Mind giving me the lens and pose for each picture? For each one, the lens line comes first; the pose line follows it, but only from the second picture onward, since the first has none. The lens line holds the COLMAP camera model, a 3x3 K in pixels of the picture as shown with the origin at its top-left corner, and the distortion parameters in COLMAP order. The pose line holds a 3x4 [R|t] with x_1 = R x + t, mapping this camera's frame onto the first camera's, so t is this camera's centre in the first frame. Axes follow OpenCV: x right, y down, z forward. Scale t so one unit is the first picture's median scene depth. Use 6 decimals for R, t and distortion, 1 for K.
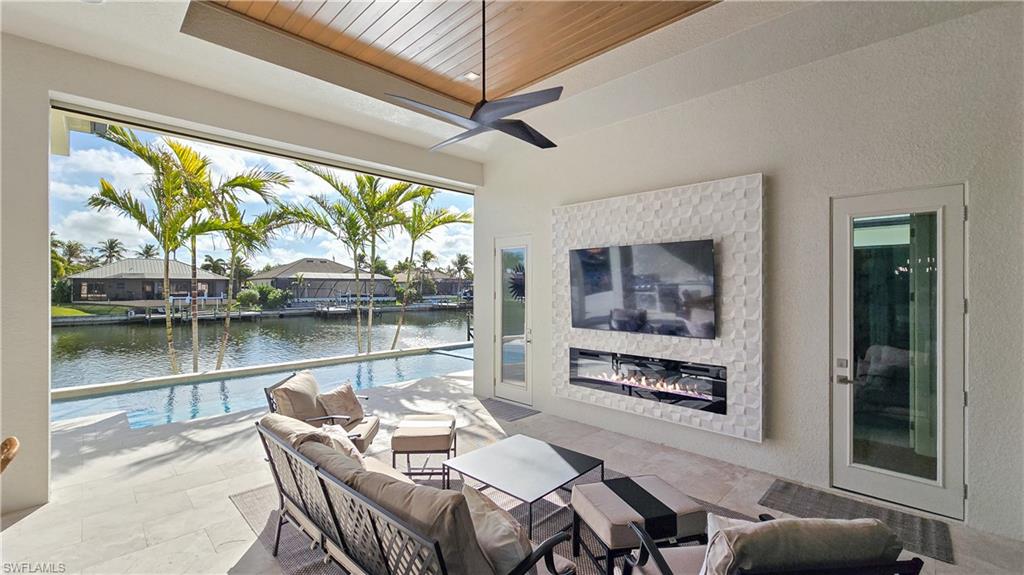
lens RADIAL K [[421.2, 0, 508.8], [0, 421.2, 290.7], [0, 0, 1]] dist [0.000285, 0.000339]
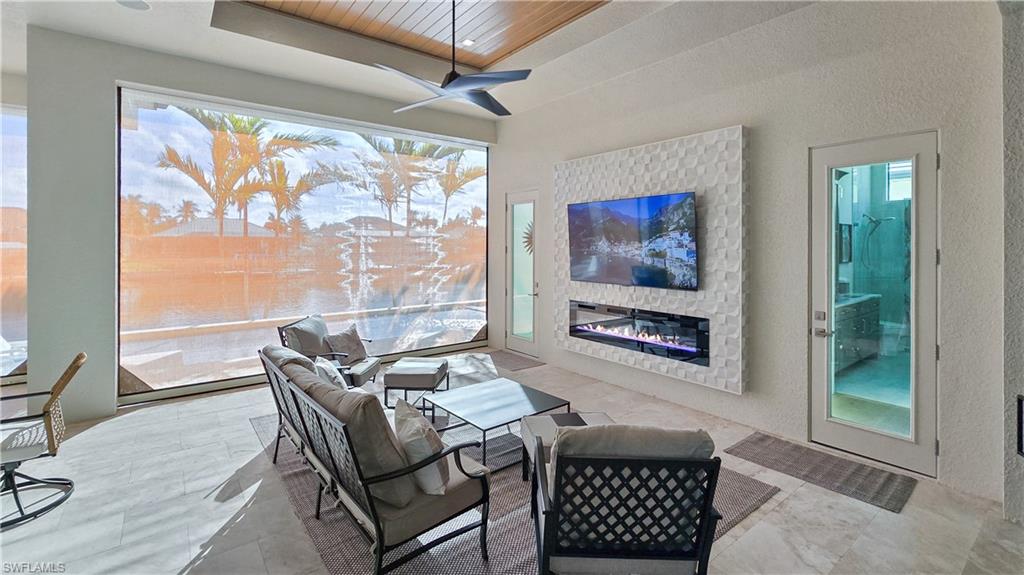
lens RADIAL K [[440.8, 0, 504.4], [0, 440.8, 247.0], [0, 0, 1]] dist [0.000191, -0.000148]
pose [[0.991330, -0.000413, -0.131397, 0.172293], [0.000027, 0.999996, -0.002944, 0.012794], [0.131397, 0.002915, 0.991325, -0.105484]]
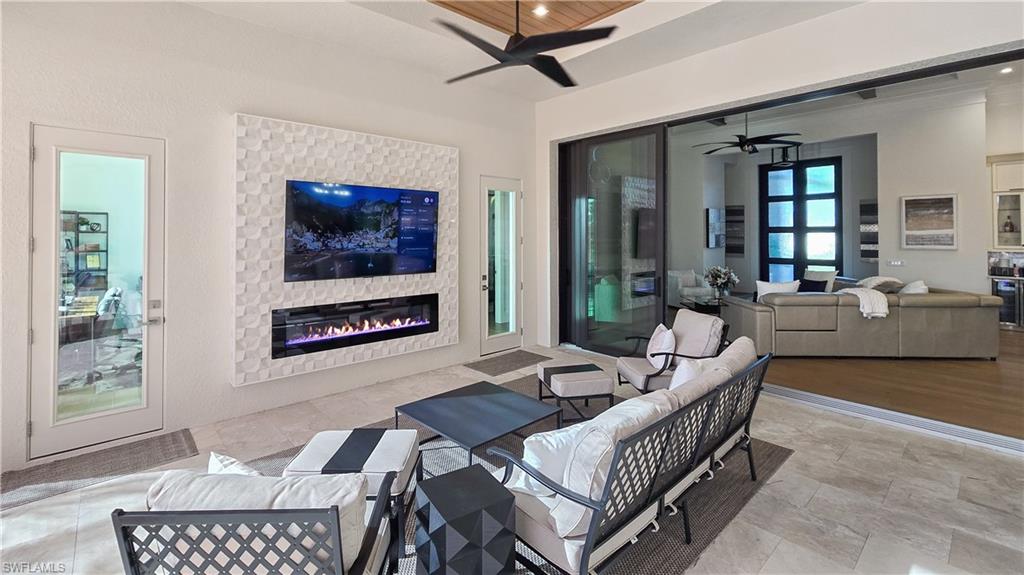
lens RADIAL K [[440.8, 0, 485.1], [0, 440.8, 224.9], [0, 0, 1]] dist [0.000191, -0.000148]
pose [[0.089535, 0.015701, 0.995860, -0.804400], [0.001766, 0.999872, -0.015923, -0.003510], [-0.995982, 0.003184, 0.089495, 0.746855]]
